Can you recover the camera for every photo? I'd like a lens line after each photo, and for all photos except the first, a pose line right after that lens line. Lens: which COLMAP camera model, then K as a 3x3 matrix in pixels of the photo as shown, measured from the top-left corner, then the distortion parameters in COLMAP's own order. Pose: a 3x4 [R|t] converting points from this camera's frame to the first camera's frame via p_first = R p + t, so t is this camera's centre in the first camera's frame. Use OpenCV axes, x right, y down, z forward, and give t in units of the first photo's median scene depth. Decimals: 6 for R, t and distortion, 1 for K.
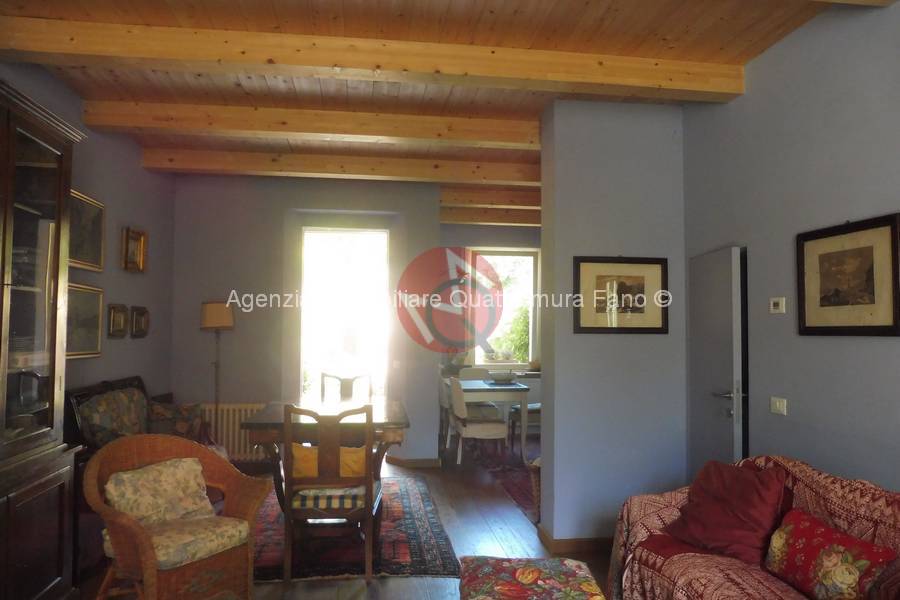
lens RADIAL K [[663.0, 0, 448.5], [0, 663.0, 302.5], [0, 0, 1]] dist [-0.023827, -0.008143]
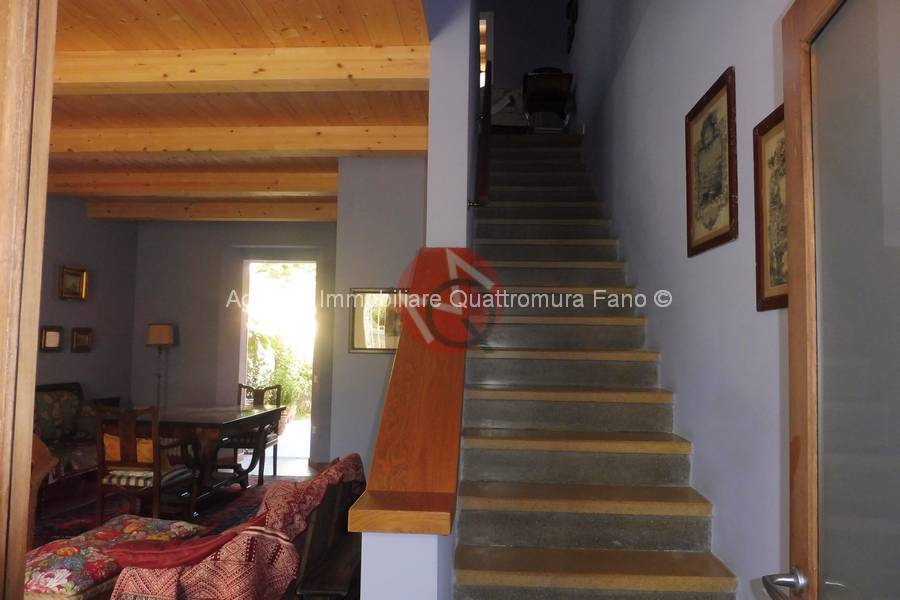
lens RADIAL K [[663.0, 0, 448.5], [0, 663.0, 302.5], [0, 0, 1]] dist [-0.023827, -0.008143]
pose [[0.980790, -0.002031, -0.195055, 0.520588], [-0.003523, 0.999598, -0.028128, -0.010015], [0.195034, 0.028275, 0.980389, -0.114276]]
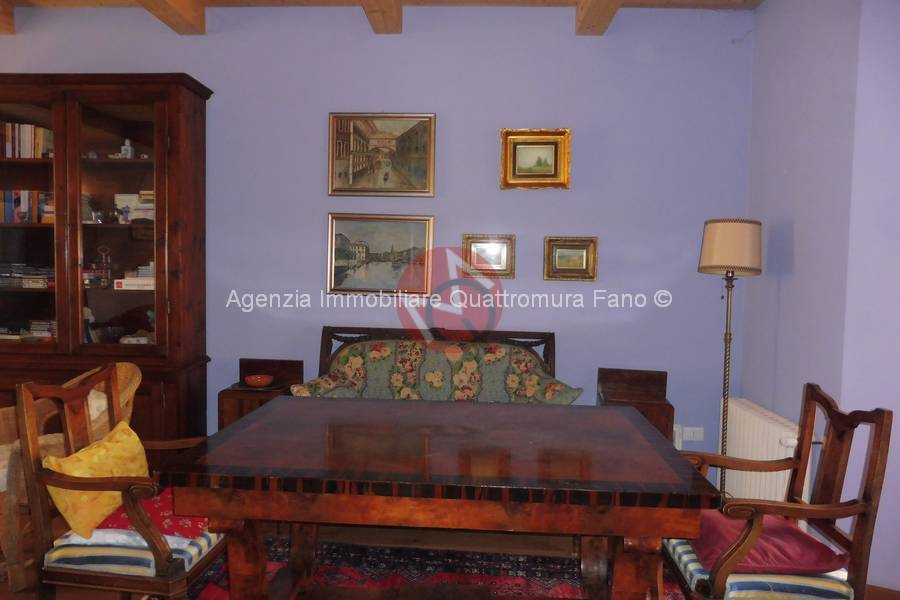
lens RADIAL K [[663.0, 0, 448.5], [0, 663.0, 302.5], [0, 0, 1]] dist [-0.023827, -0.008143]
pose [[-0.194003, 0.046952, -0.979877, 0.283837], [0.018934, 0.998847, 0.044112, 0.048158], [0.980818, -0.009995, -0.194668, 1.123651]]
